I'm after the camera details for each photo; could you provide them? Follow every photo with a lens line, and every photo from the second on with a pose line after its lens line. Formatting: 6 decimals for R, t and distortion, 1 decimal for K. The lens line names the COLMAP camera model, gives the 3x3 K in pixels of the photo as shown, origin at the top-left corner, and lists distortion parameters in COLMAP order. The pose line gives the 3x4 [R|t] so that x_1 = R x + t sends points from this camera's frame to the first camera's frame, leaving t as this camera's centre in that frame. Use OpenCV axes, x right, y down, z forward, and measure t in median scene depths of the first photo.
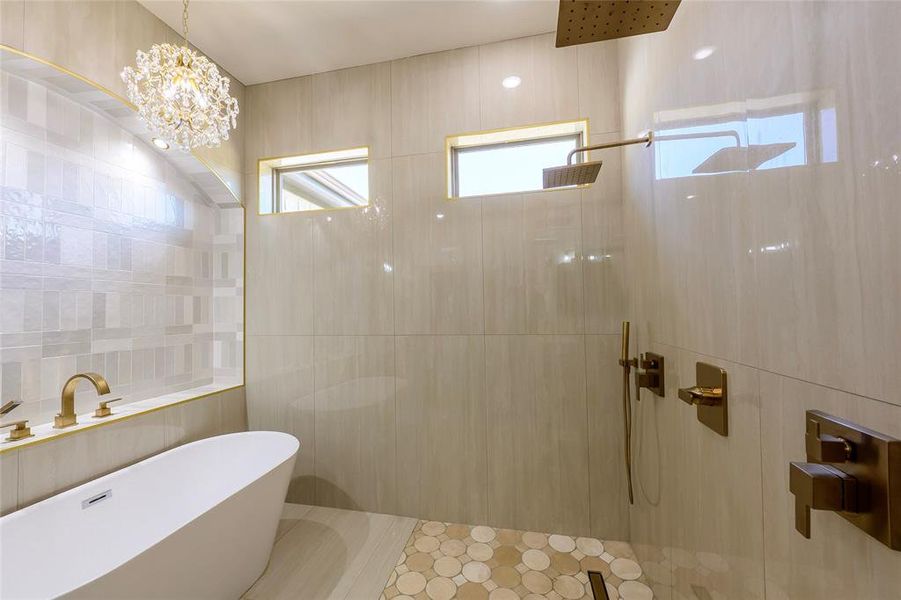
lens RADIAL K [[369.0, 0, 448.7], [0, 369.0, 302.6], [0, 0, 1]] dist [0.000808, -0.000158]
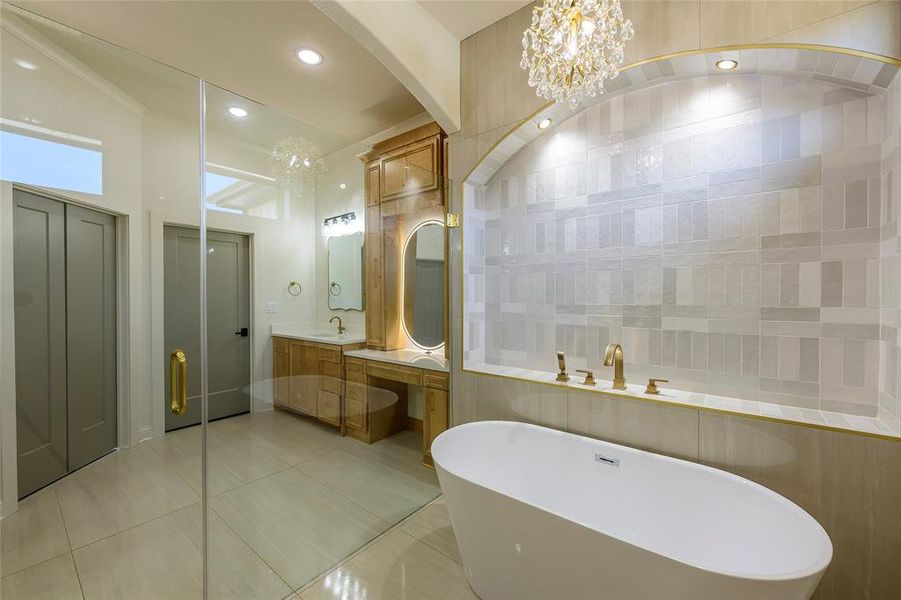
lens RADIAL K [[369.0, 0, 452.5], [0, 369.0, 299.0], [0, 0, 1]] dist [0.000808, -0.000158]
pose [[-0.454745, 0.024609, -0.890282, 0.175250], [0.026147, 0.999556, 0.014274, 0.025274], [0.890238, -0.016787, -0.455186, 0.920346]]
